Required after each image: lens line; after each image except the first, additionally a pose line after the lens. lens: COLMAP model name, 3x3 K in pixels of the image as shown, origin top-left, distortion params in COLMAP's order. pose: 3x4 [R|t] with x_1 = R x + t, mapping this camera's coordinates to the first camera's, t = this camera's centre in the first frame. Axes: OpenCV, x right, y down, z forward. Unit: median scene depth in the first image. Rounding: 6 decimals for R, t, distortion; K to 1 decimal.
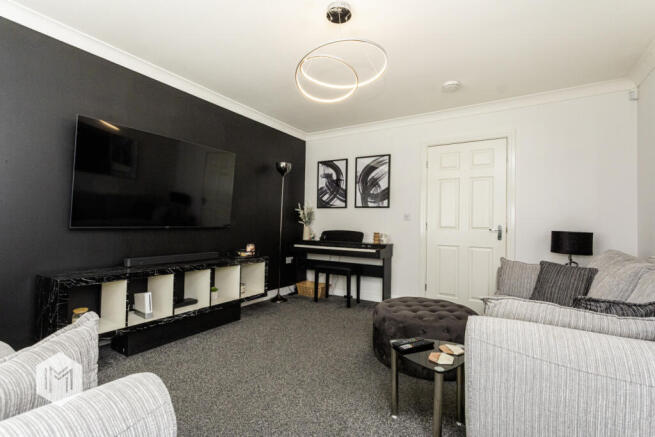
lens RADIAL K [[308.4, 0, 327.5], [0, 308.4, 218.5], [0, 0, 1]] dist [0.000666, -0.000089]
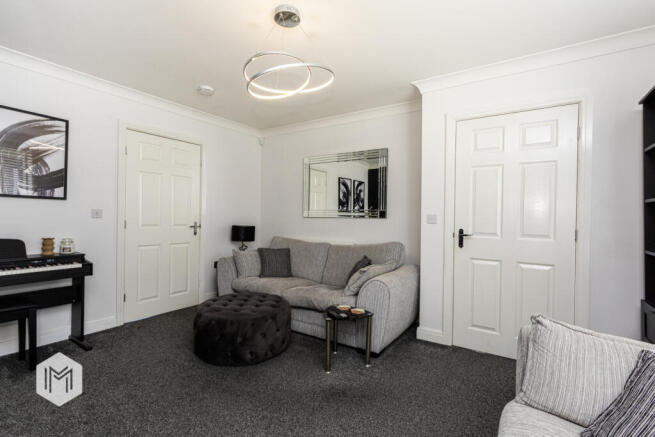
lens RADIAL K [[308.4, 0, 327.5], [0, 308.4, 218.5], [0, 0, 1]] dist [0.000666, -0.000089]
pose [[0.022274, -0.024224, 0.999458, -0.482849], [-0.031974, 0.999178, 0.024930, -0.029749], [-0.999240, -0.032512, 0.021481, 0.425902]]
